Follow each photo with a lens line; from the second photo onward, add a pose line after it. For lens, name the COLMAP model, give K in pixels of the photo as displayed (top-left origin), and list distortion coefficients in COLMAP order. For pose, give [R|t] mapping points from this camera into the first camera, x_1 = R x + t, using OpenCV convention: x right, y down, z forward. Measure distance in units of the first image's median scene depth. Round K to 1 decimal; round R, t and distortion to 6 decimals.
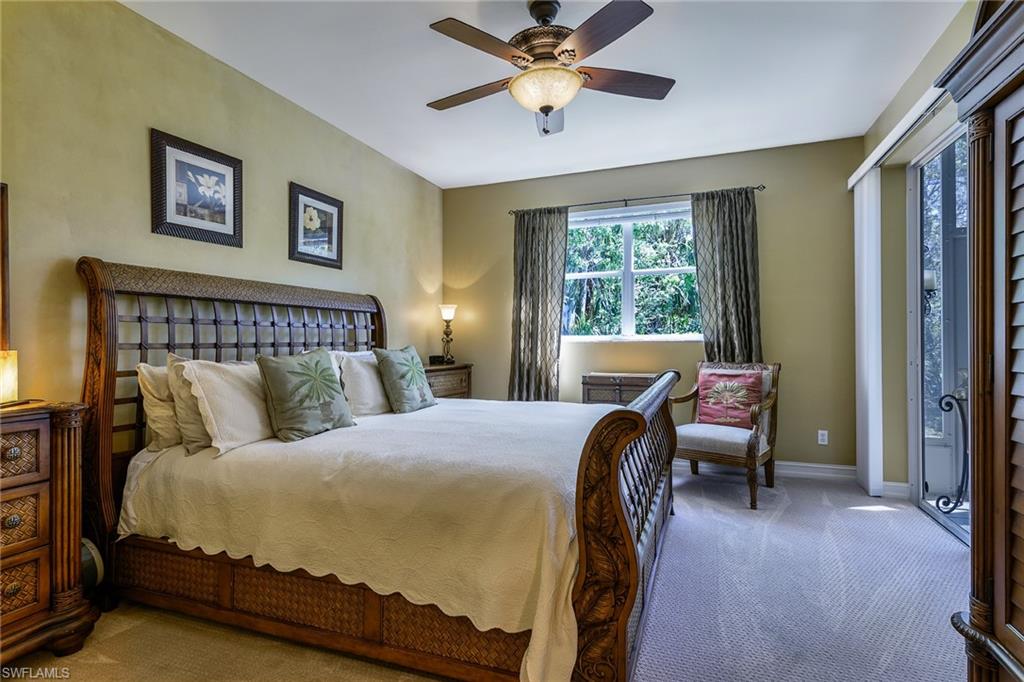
lens RADIAL K [[506.8, 0, 506.4], [0, 506.8, 339.8], [0, 0, 1]] dist [0.002294, 0.001561]
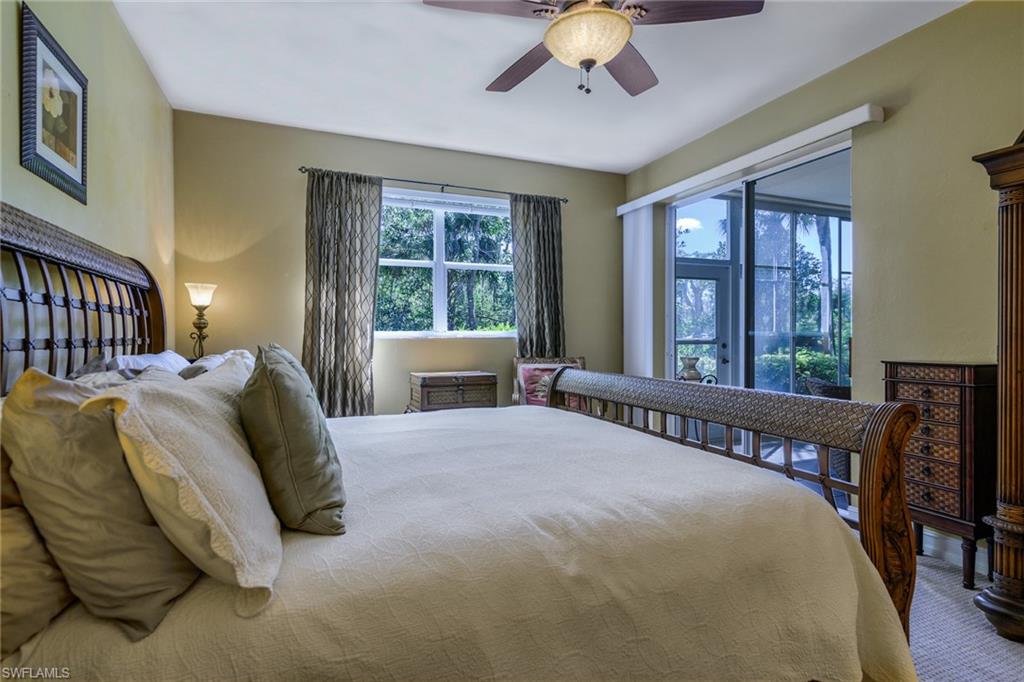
lens RADIAL K [[506.8, 0, 510.4], [0, 506.8, 338.8], [0, 0, 1]] dist [0.002294, 0.001561]
pose [[0.718371, -0.000096, 0.695660, -0.341802], [-0.002299, 0.999994, 0.002512, 0.002274], [-0.695657, -0.003404, 0.718366, 0.264643]]
